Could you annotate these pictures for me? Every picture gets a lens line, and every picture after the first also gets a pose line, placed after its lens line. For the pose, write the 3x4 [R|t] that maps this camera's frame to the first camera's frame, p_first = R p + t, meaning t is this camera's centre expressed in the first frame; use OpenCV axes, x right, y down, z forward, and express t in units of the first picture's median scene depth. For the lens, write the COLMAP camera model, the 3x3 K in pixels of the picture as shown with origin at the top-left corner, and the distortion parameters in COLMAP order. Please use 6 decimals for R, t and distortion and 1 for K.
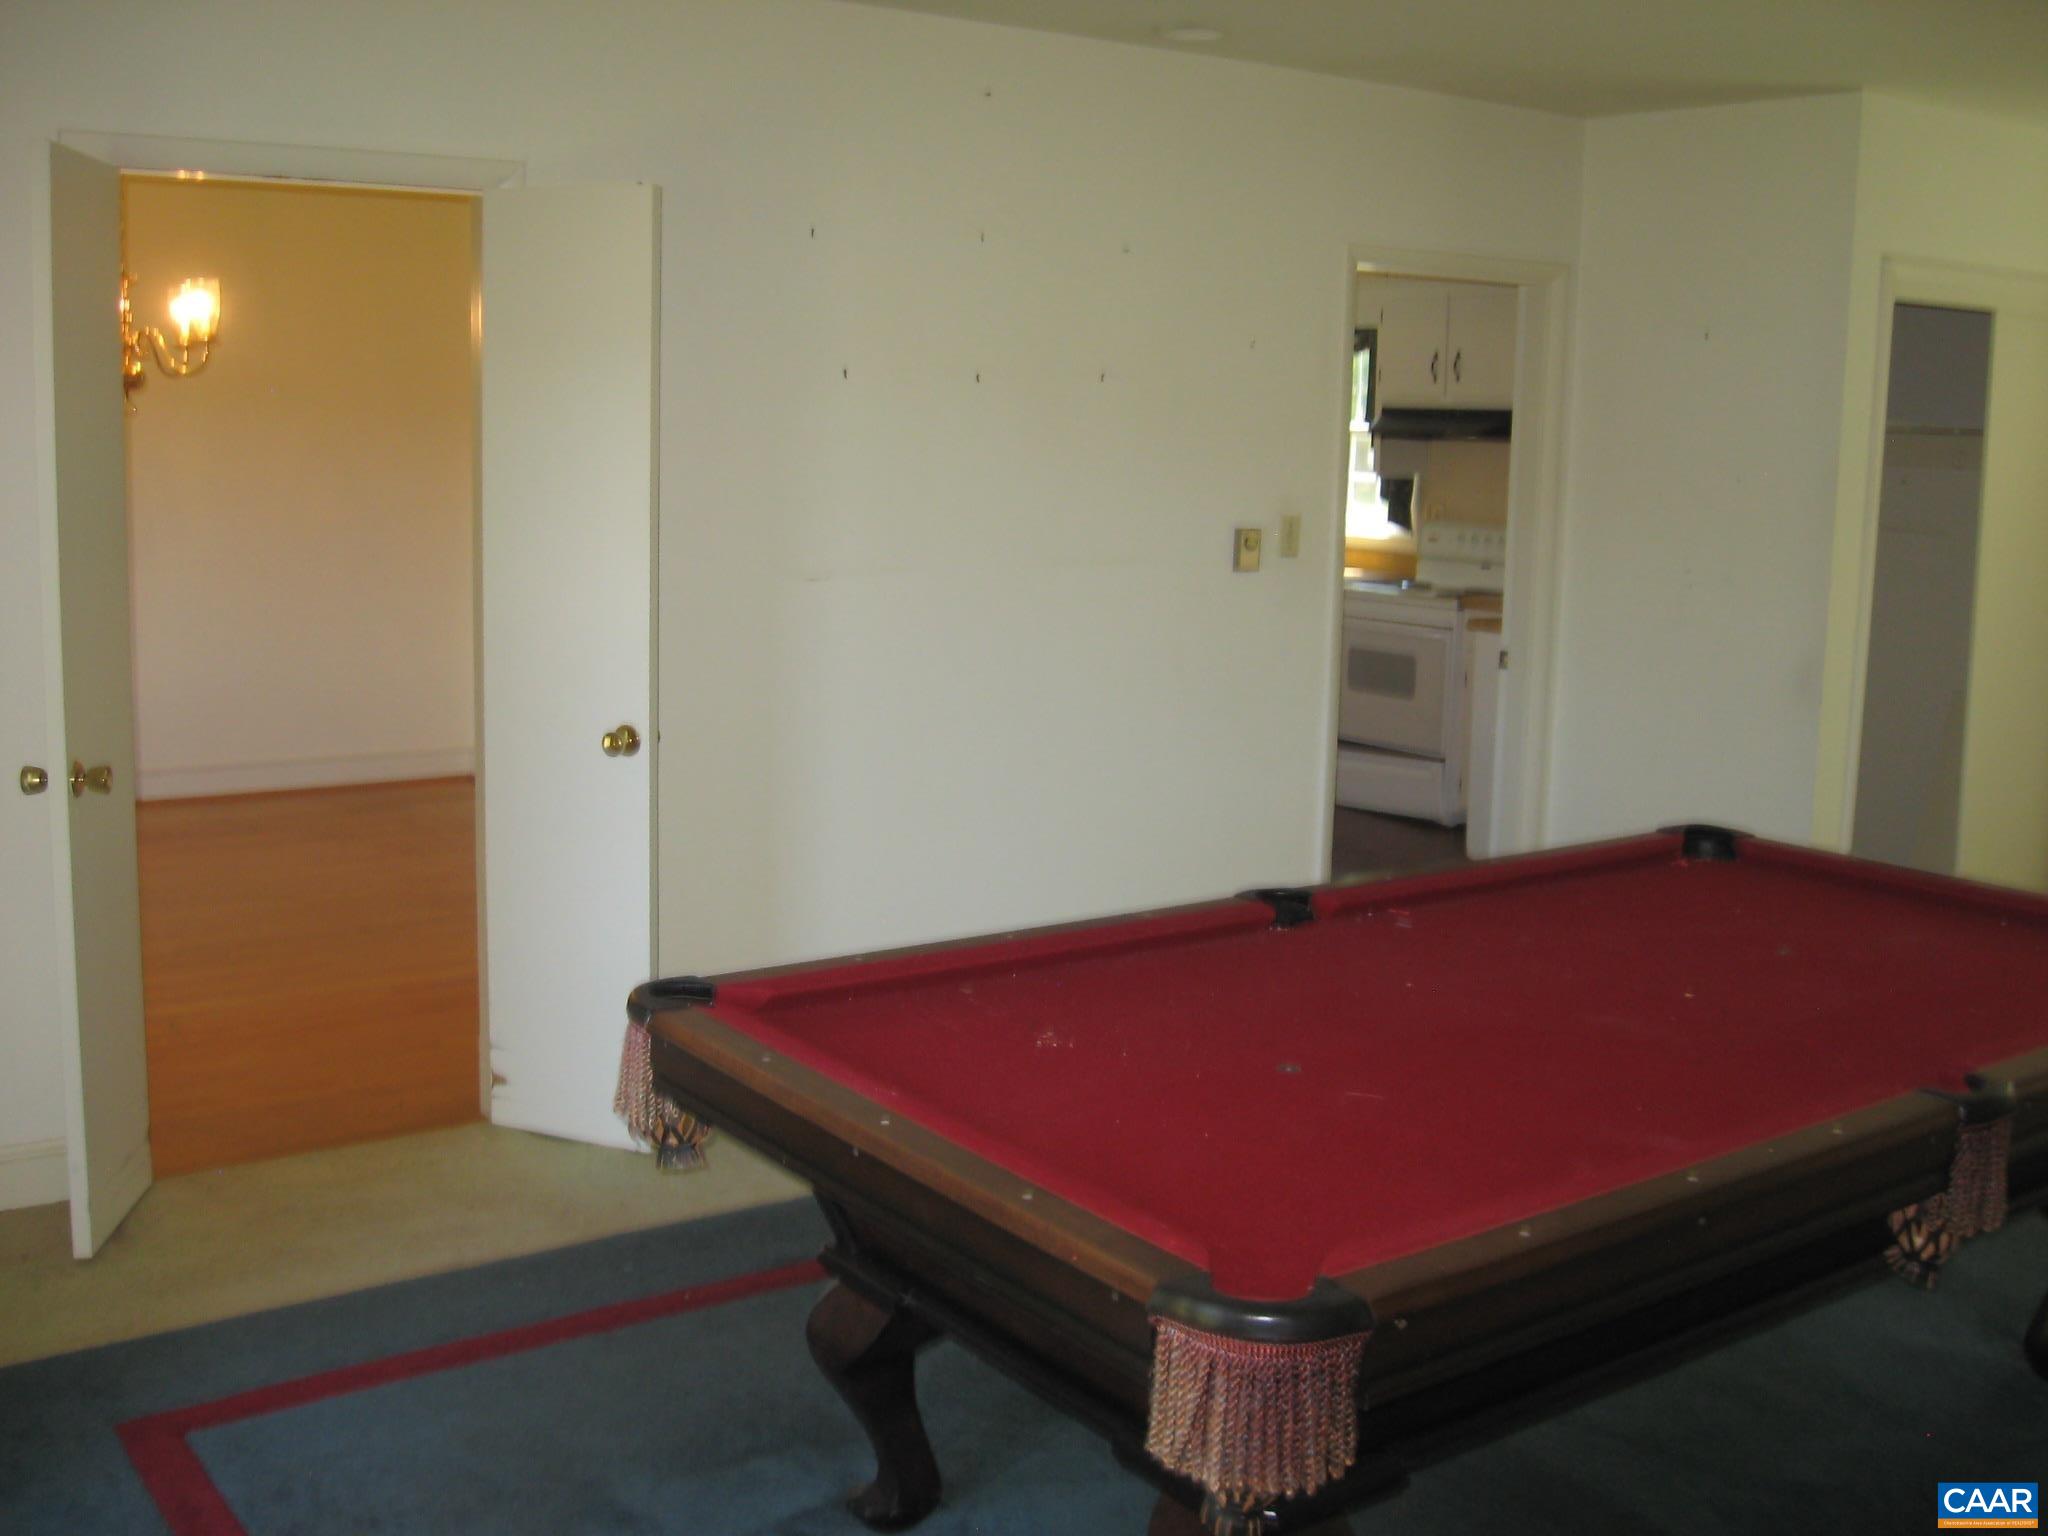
lens RADIAL K [[2170.4, 0, 1024.0], [0, 2170.4, 768.0], [0, 0, 1]] dist [-0.005623, -0.000872]
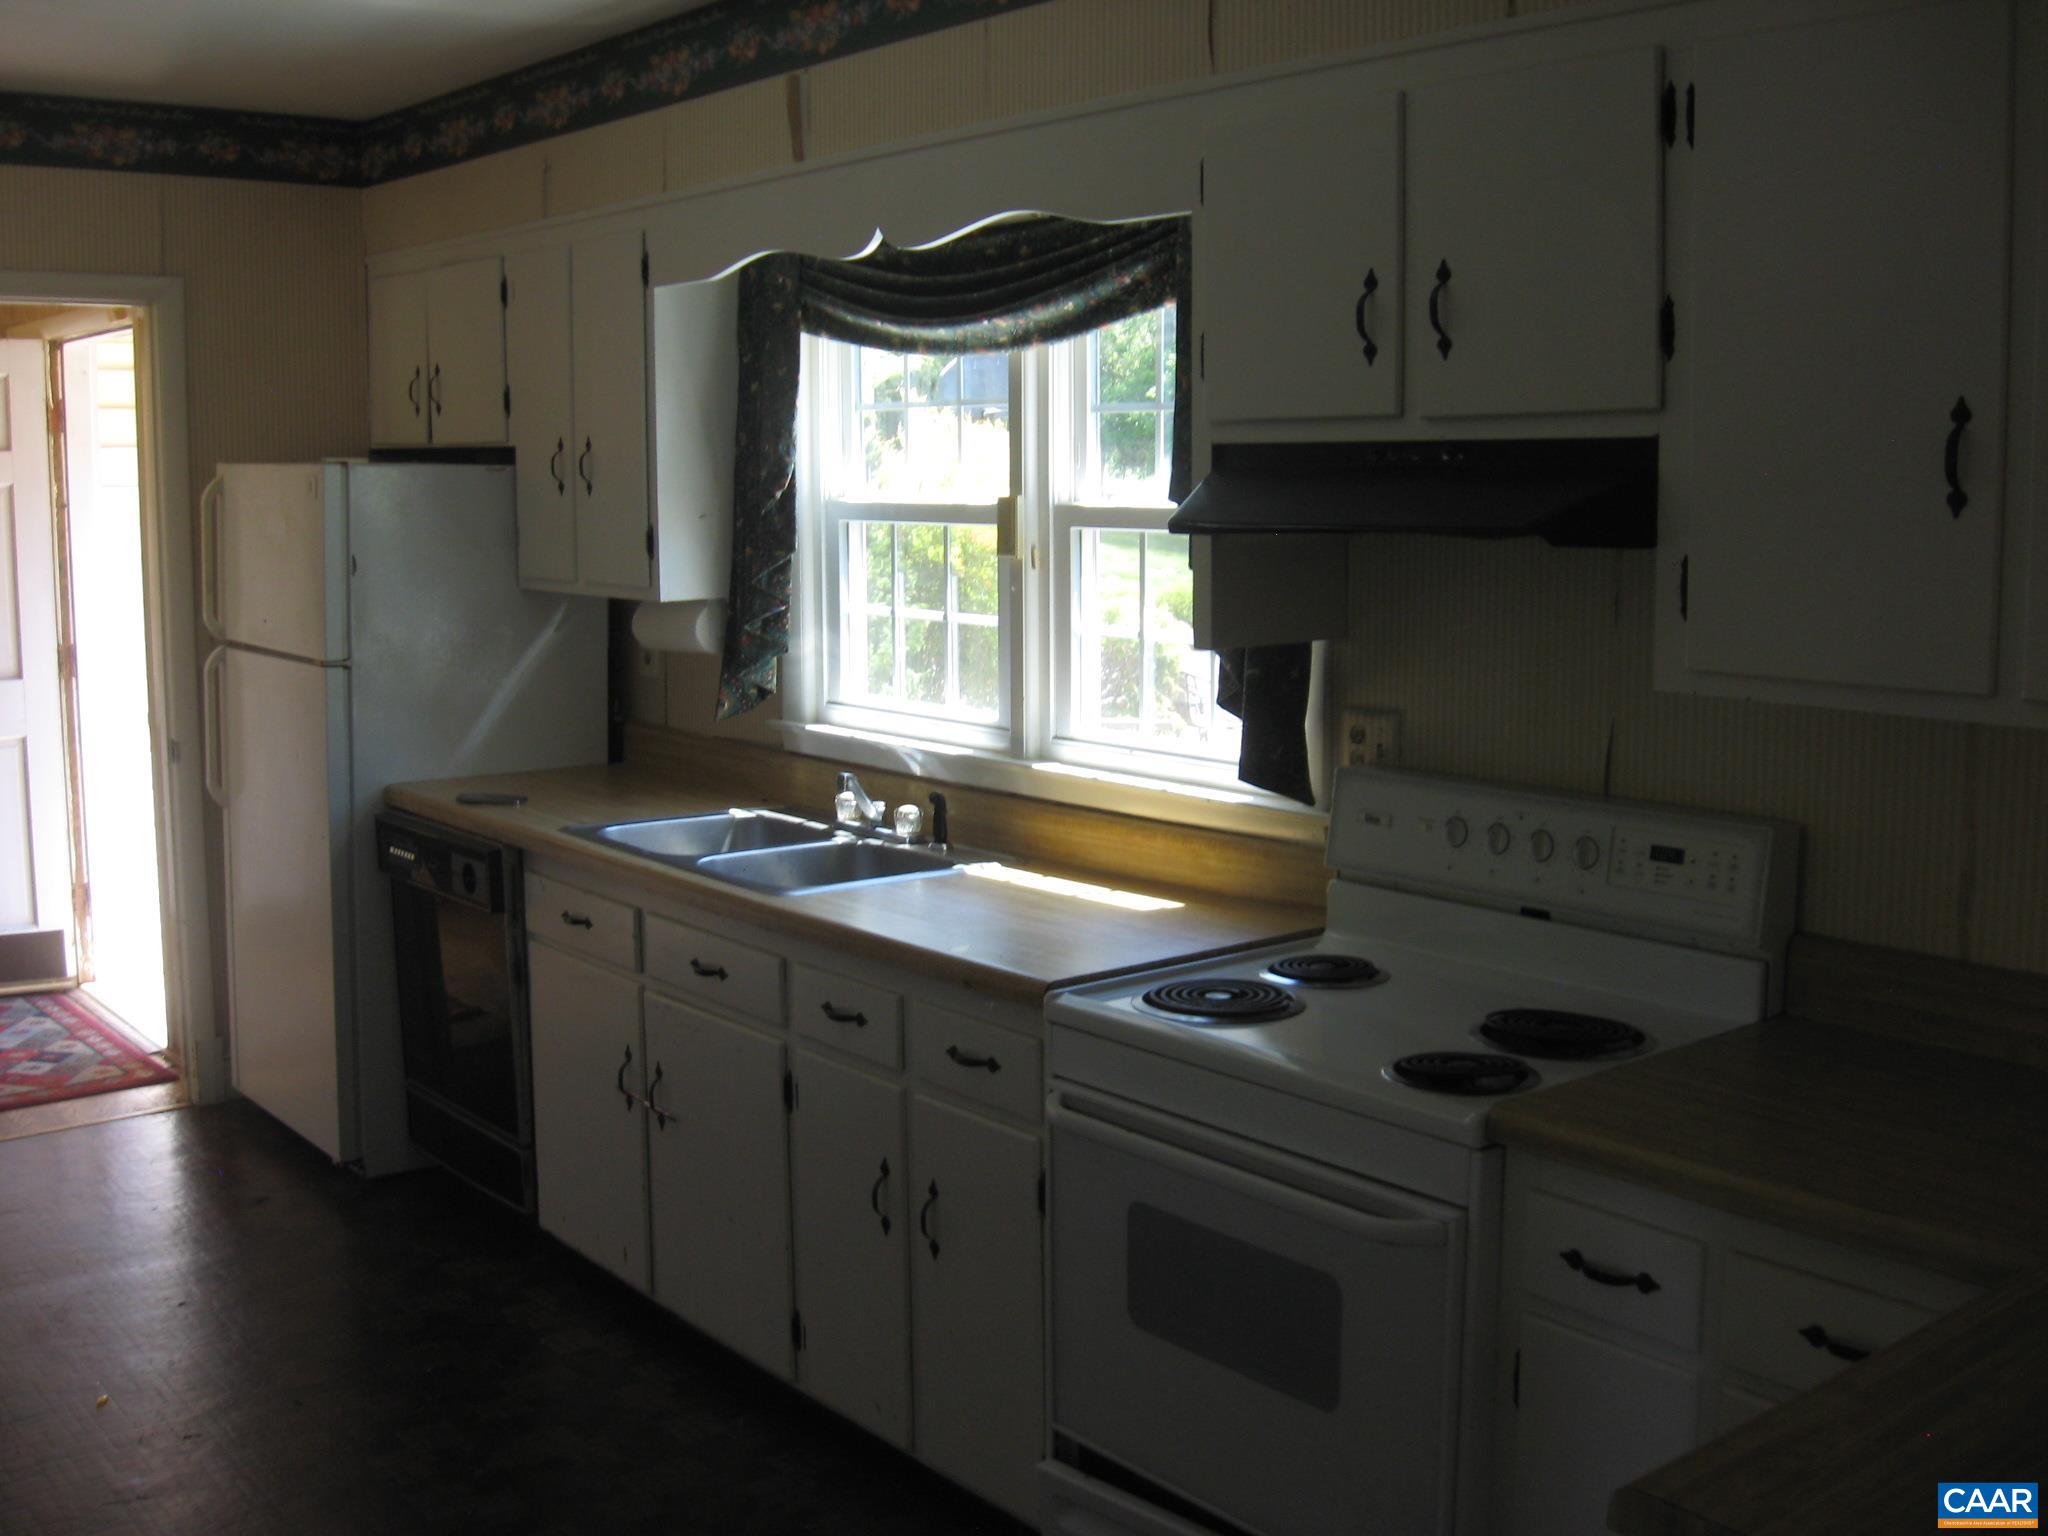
lens RADIAL K [[2170.4, 0, 1024.0], [0, 2170.4, 768.0], [0, 0, 1]] dist [-0.005623, -0.000872]
pose [[0.999149, -0.015879, 0.038066, 0.122717], [0.016847, 0.999540, -0.025236, -0.108530], [-0.037648, 0.025856, 0.998957, 0.670935]]
